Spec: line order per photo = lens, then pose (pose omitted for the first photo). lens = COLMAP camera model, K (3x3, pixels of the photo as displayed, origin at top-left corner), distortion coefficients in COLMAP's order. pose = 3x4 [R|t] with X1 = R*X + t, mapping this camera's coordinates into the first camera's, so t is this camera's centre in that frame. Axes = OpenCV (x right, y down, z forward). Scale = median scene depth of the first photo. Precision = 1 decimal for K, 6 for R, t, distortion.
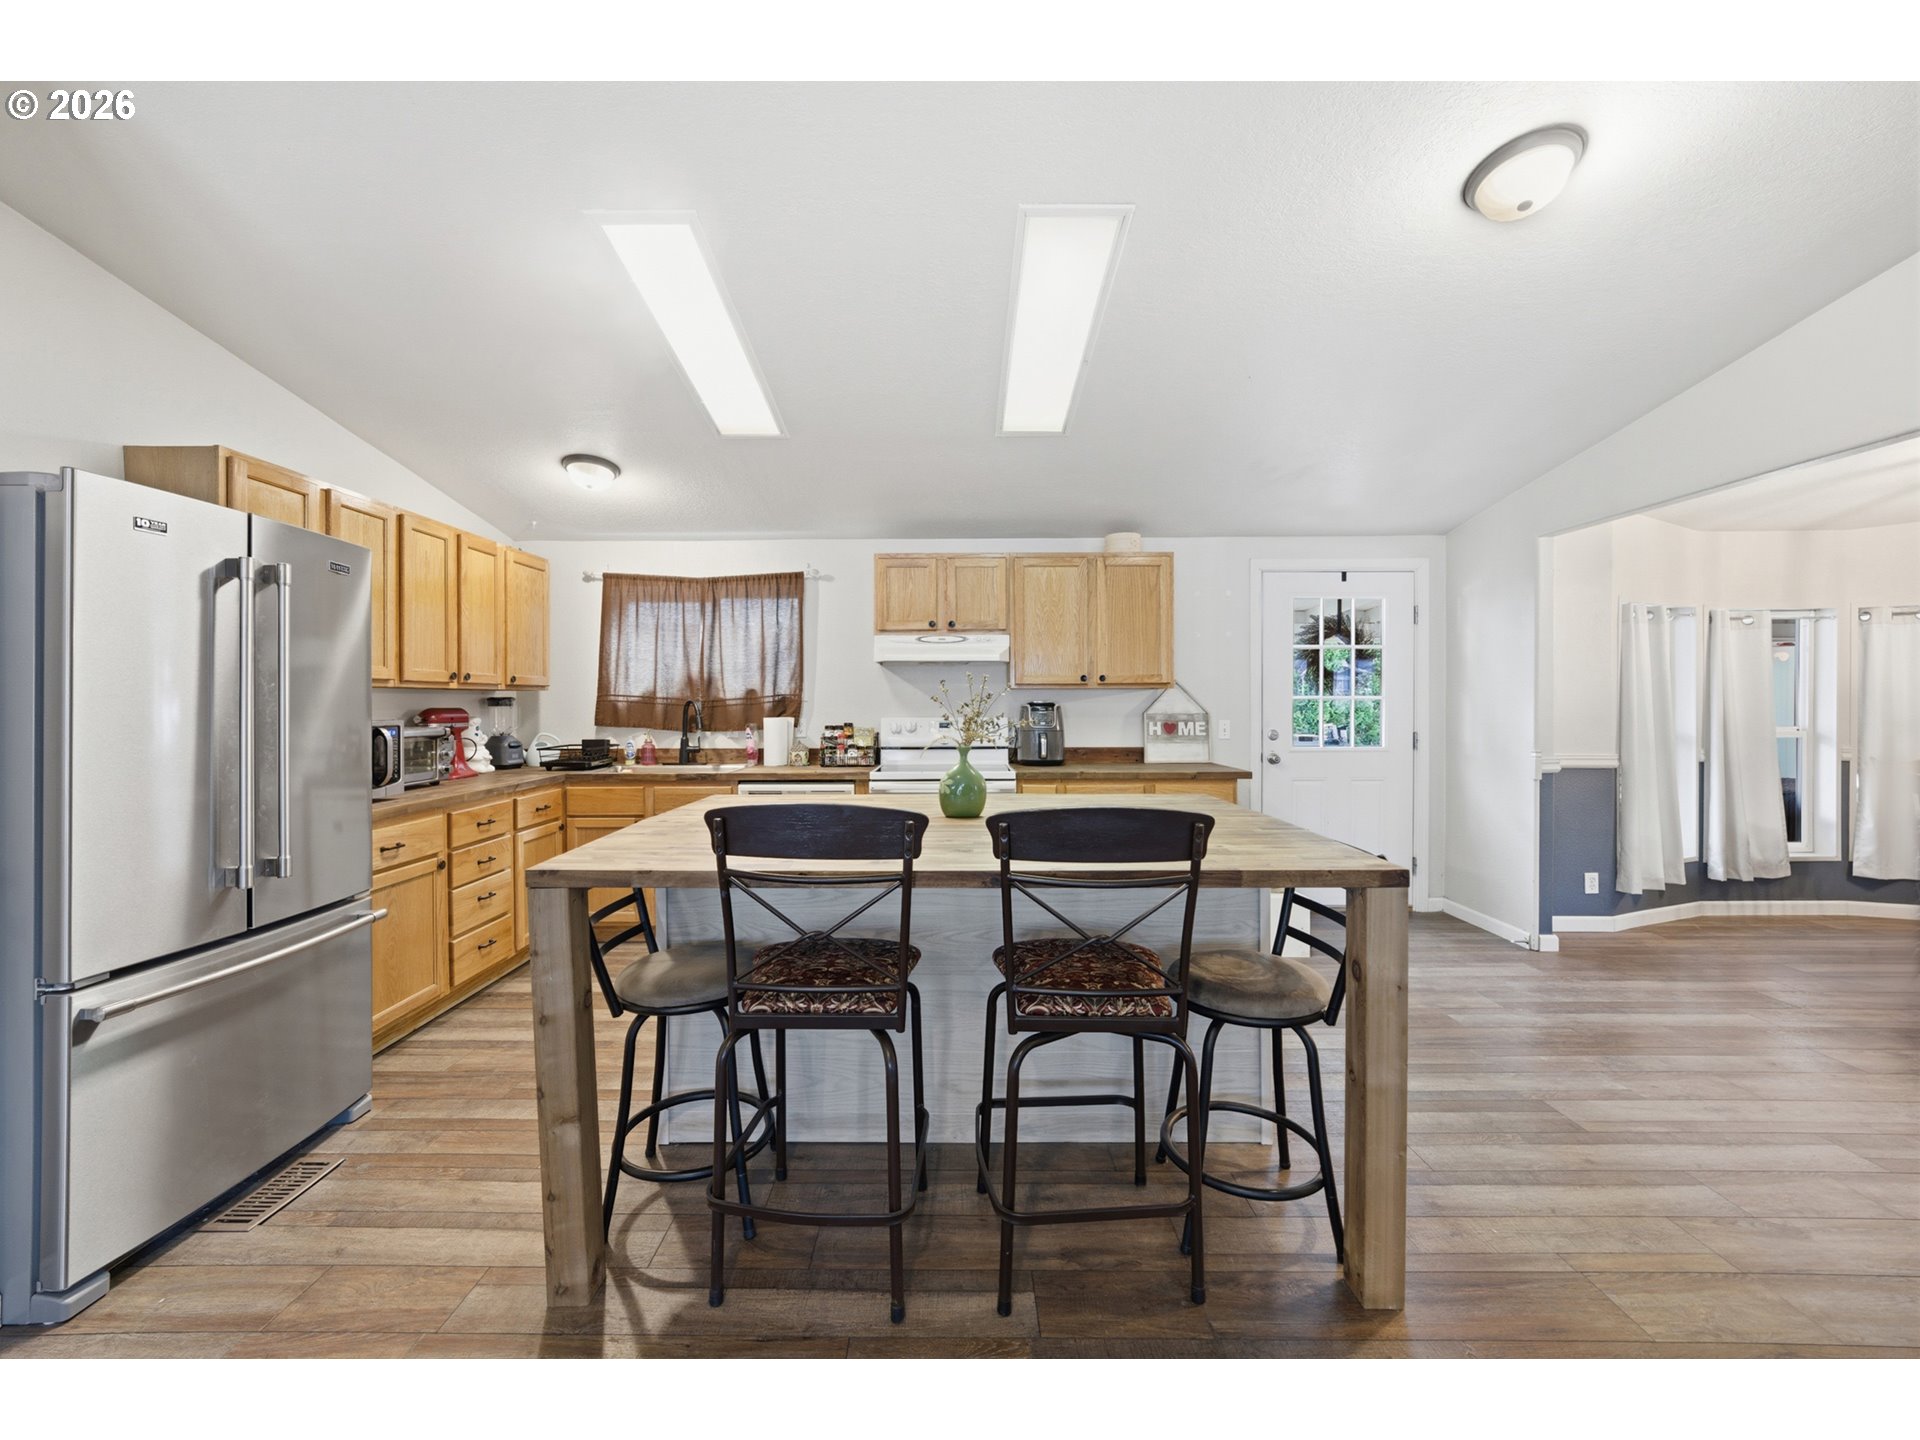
lens RADIAL K [[781.7, 0, 976.7], [0, 781.7, 707.8], [0, 0, 1]] dist [-0.009289, 0.003009]
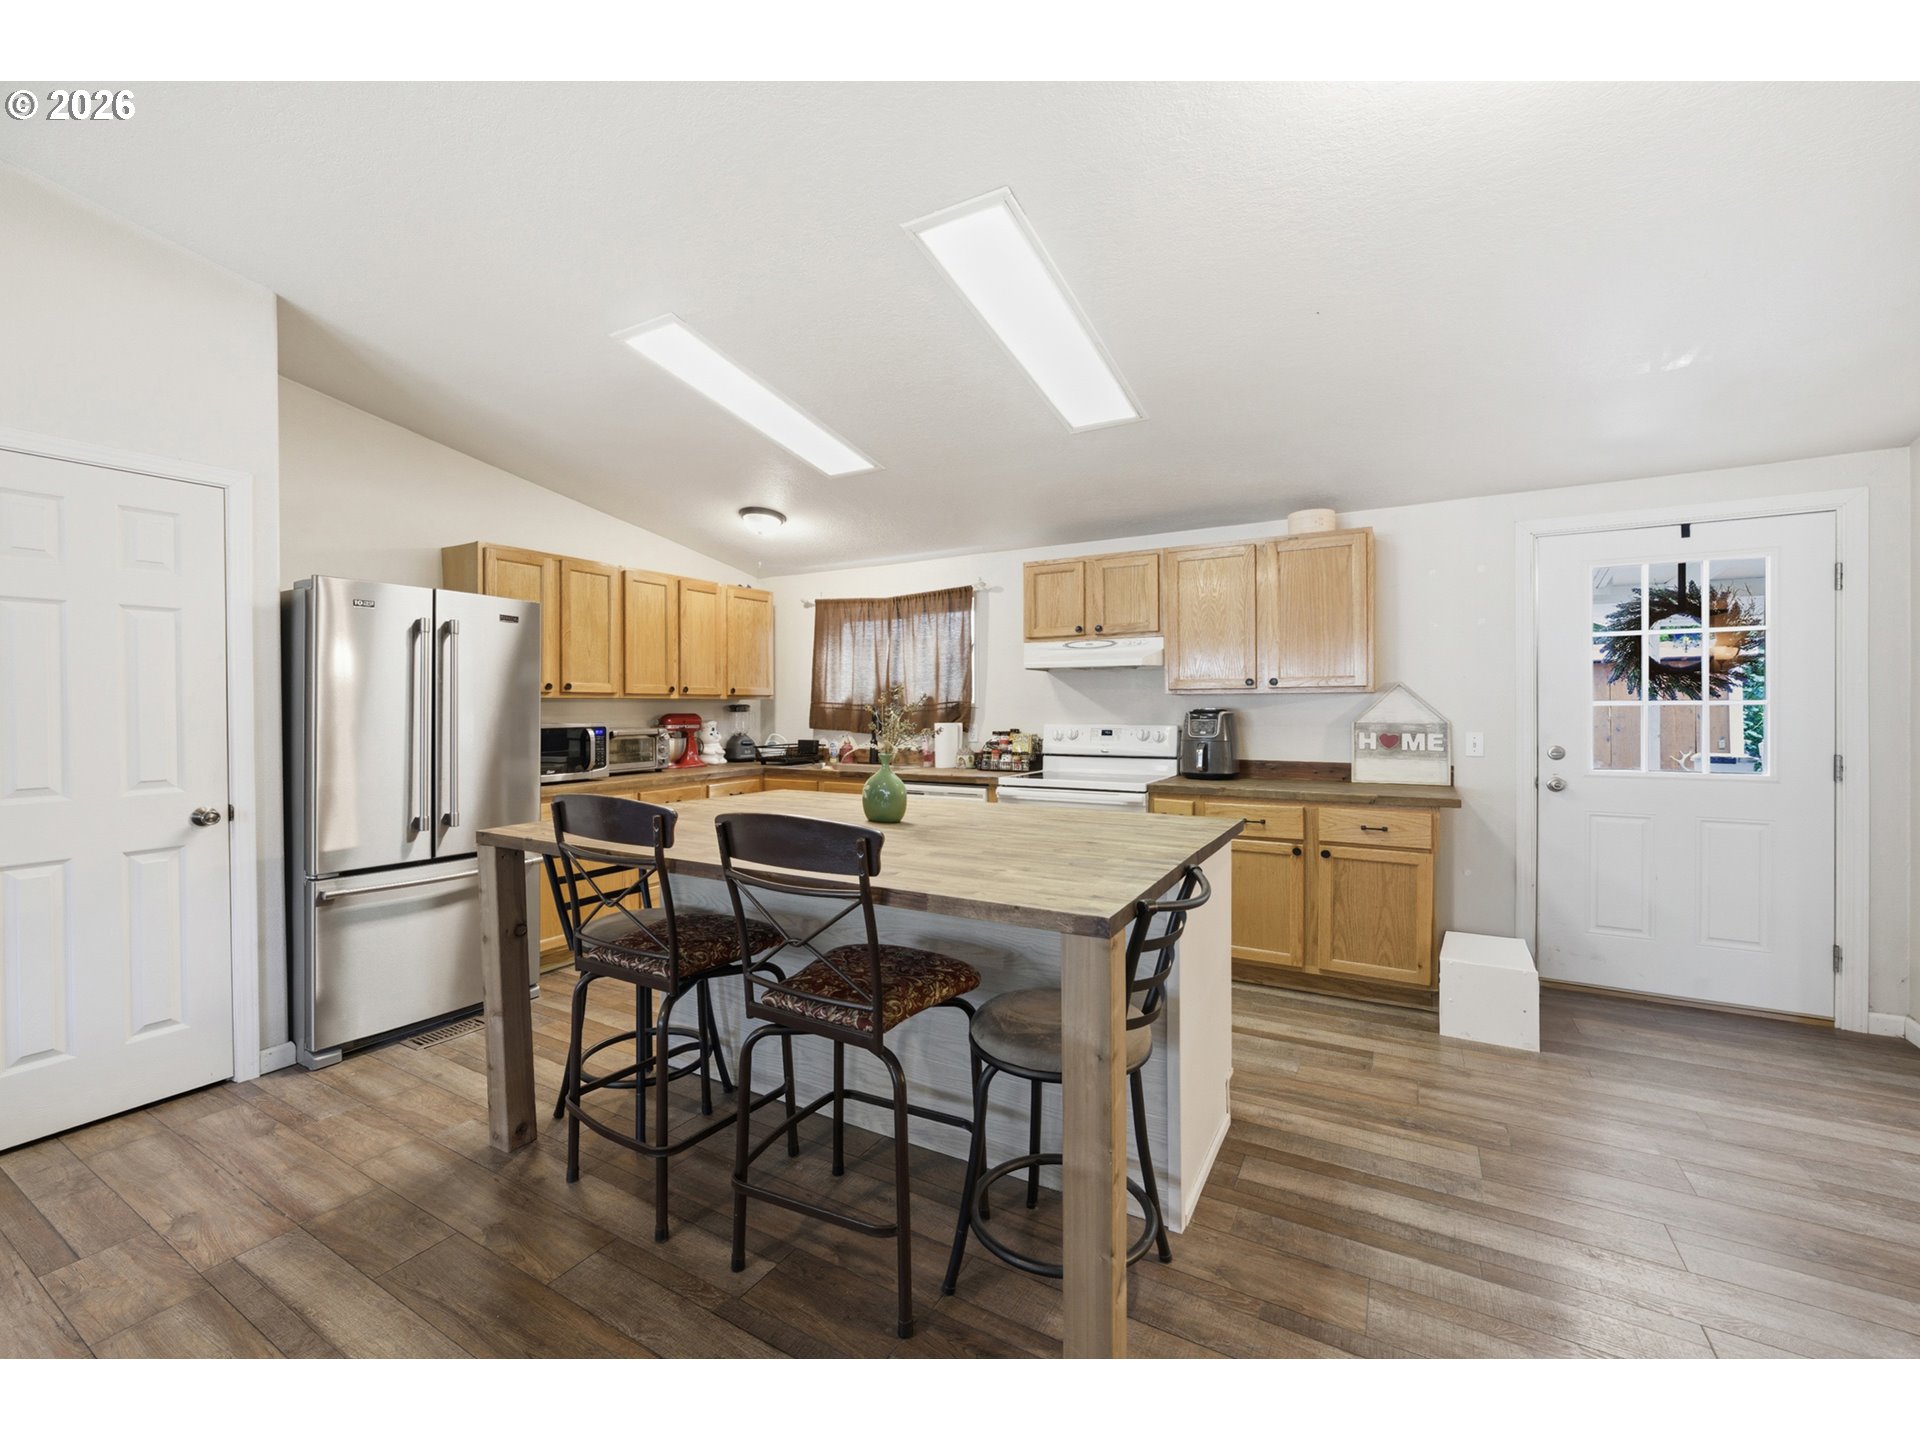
lens RADIAL K [[781.7, 0, 934.1], [0, 781.7, 713.7], [0, 0, 1]] dist [-0.009289, 0.003009]
pose [[0.864222, 0.004619, -0.503089, 0.271024], [-0.003577, 0.999989, 0.003036, -0.003702], [0.503098, -0.000824, 0.864229, 0.062660]]
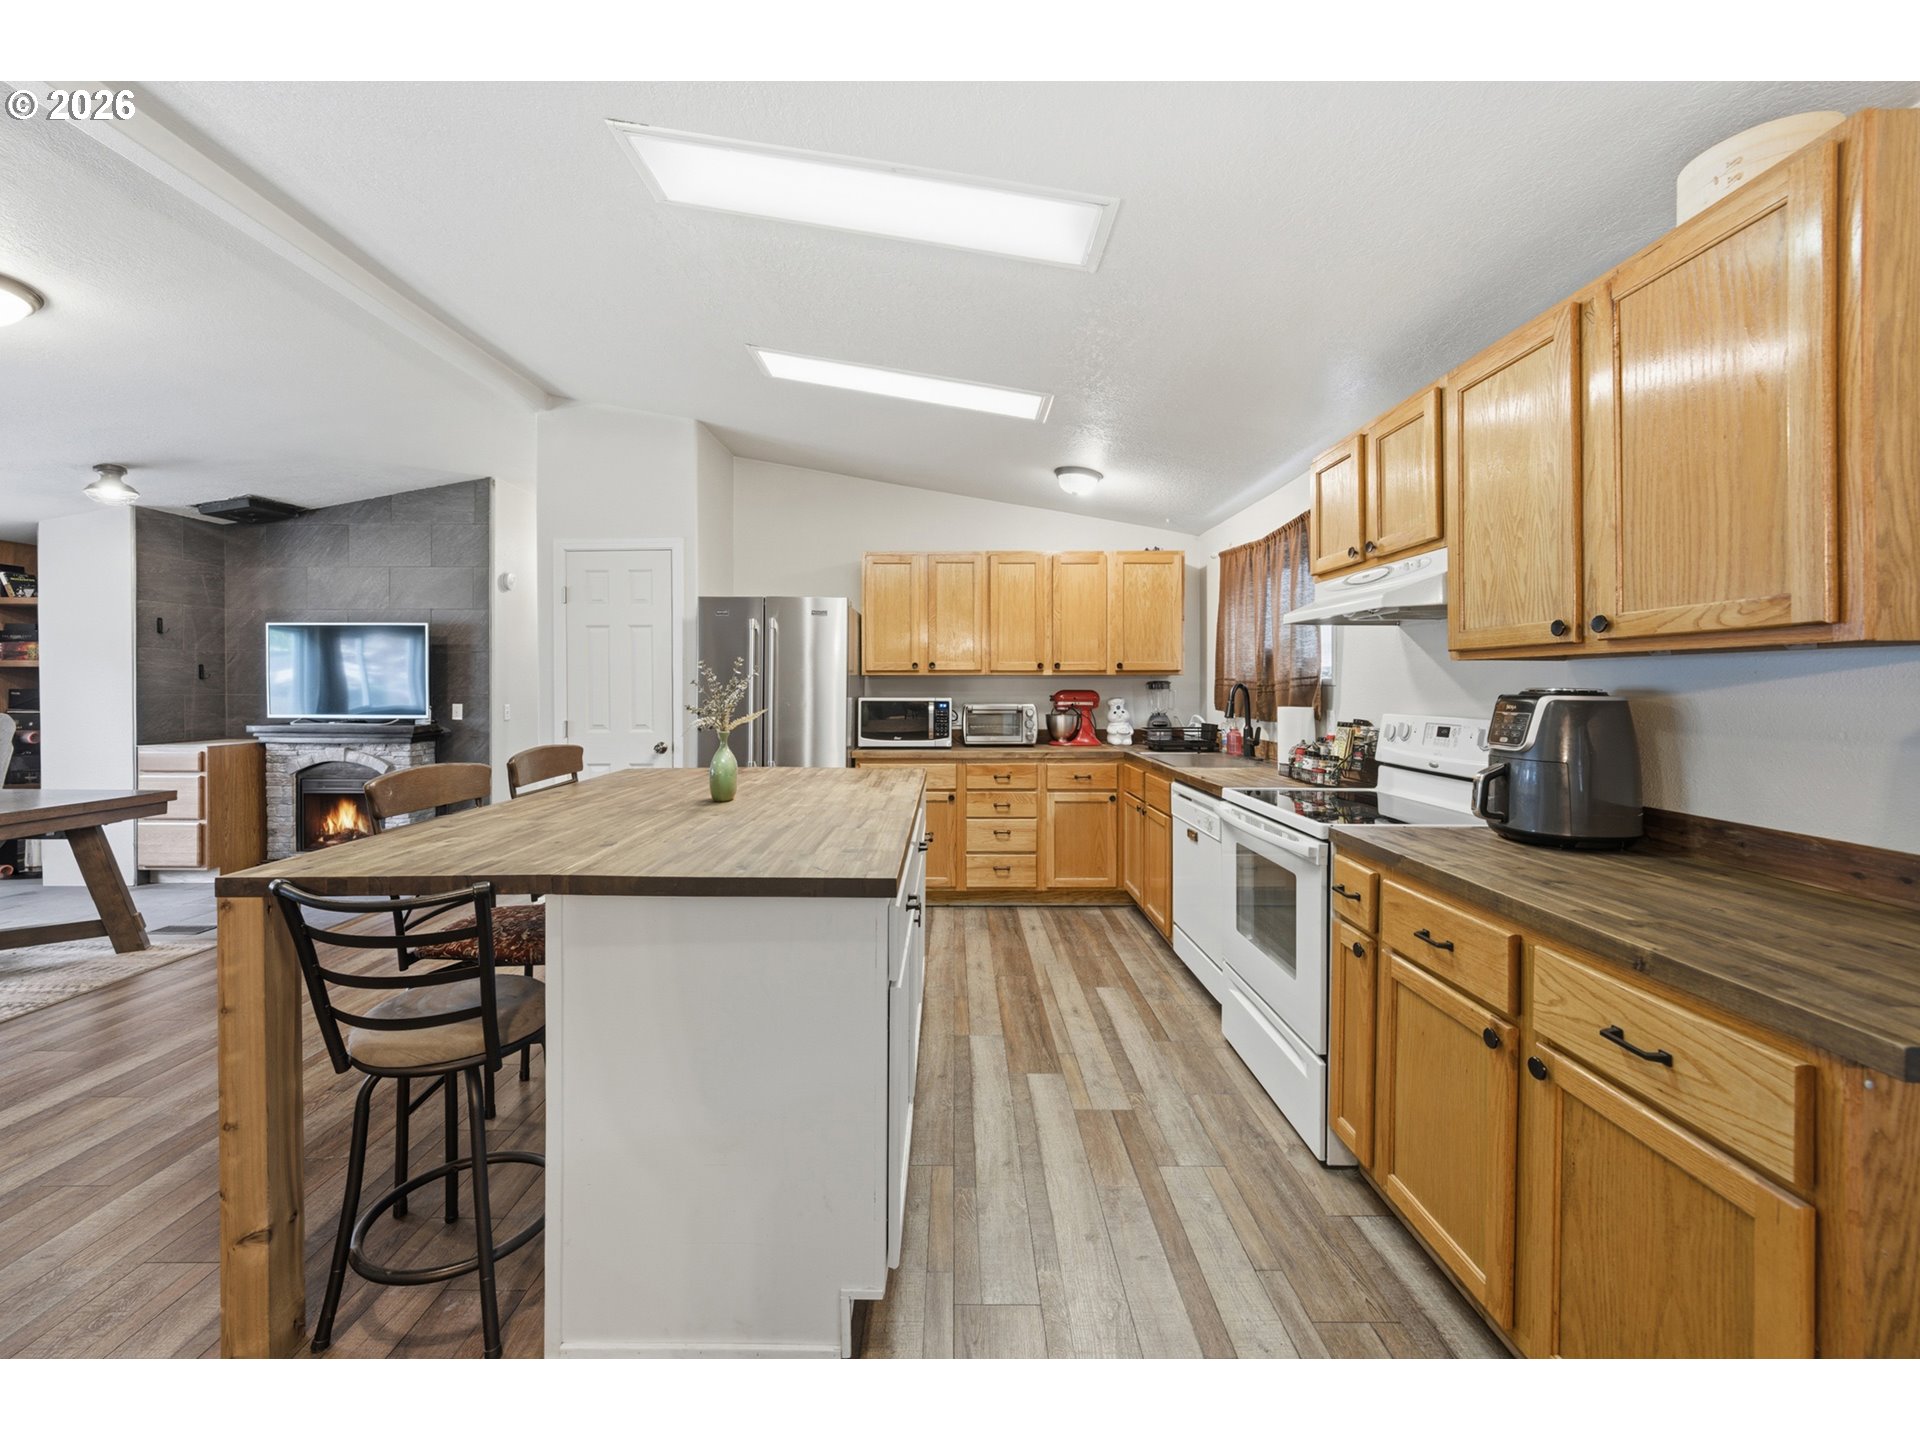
lens RADIAL K [[781.7, 0, 953.2], [0, 781.7, 687.0], [0, 0, 1]] dist [-0.009289, 0.003009]
pose [[0.020179, 0.005959, -0.999779, 0.518372], [-0.009108, 0.999942, 0.005776, -0.009061], [0.999755, 0.008989, 0.020232, 0.719723]]
